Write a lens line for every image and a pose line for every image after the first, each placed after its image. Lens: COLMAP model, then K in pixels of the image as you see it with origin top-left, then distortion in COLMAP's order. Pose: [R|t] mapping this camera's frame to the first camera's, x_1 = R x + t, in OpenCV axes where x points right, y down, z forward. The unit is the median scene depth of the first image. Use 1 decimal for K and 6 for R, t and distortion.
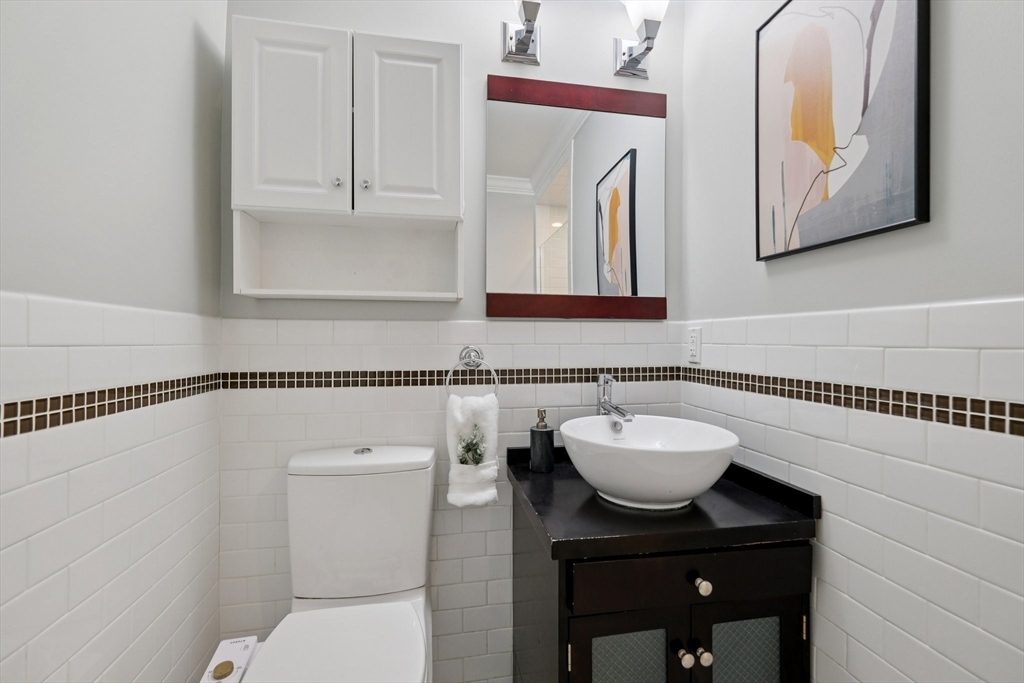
lens RADIAL K [[449.5, 0, 521.5], [0, 449.5, 339.9], [0, 0, 1]] dist [-0.001172, -0.000810]
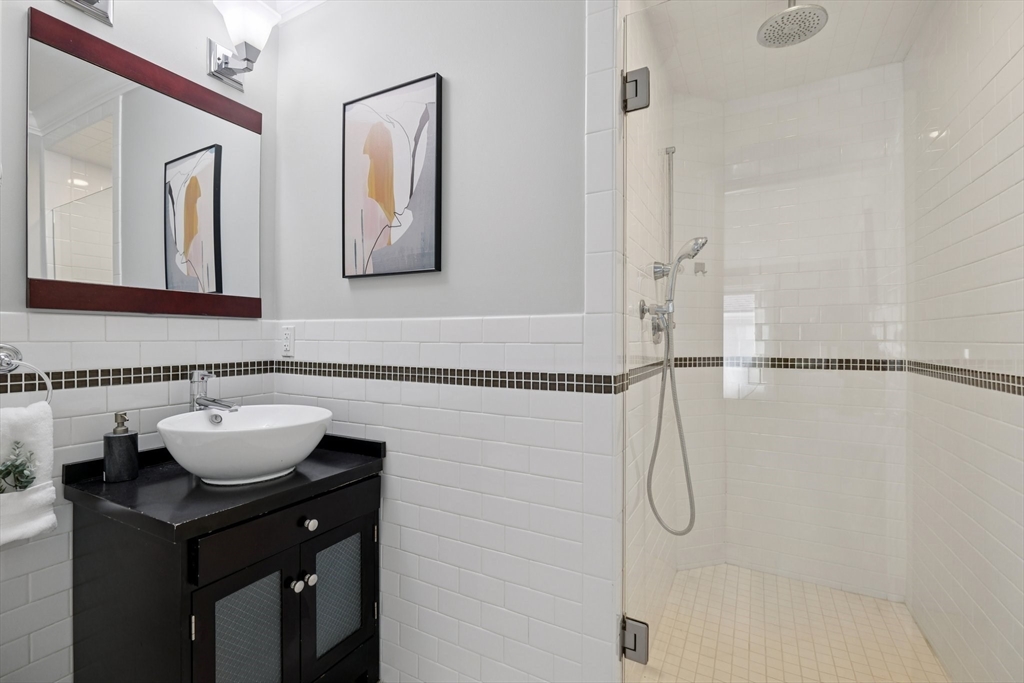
lens RADIAL K [[449.5, 0, 513.5], [0, 449.5, 340.3], [0, 0, 1]] dist [-0.001172, -0.000810]
pose [[0.622467, -0.004745, 0.782632, -0.205095], [-0.005985, 0.999924, 0.010822, -0.008343], [-0.782623, -0.011420, 0.622391, -0.225256]]
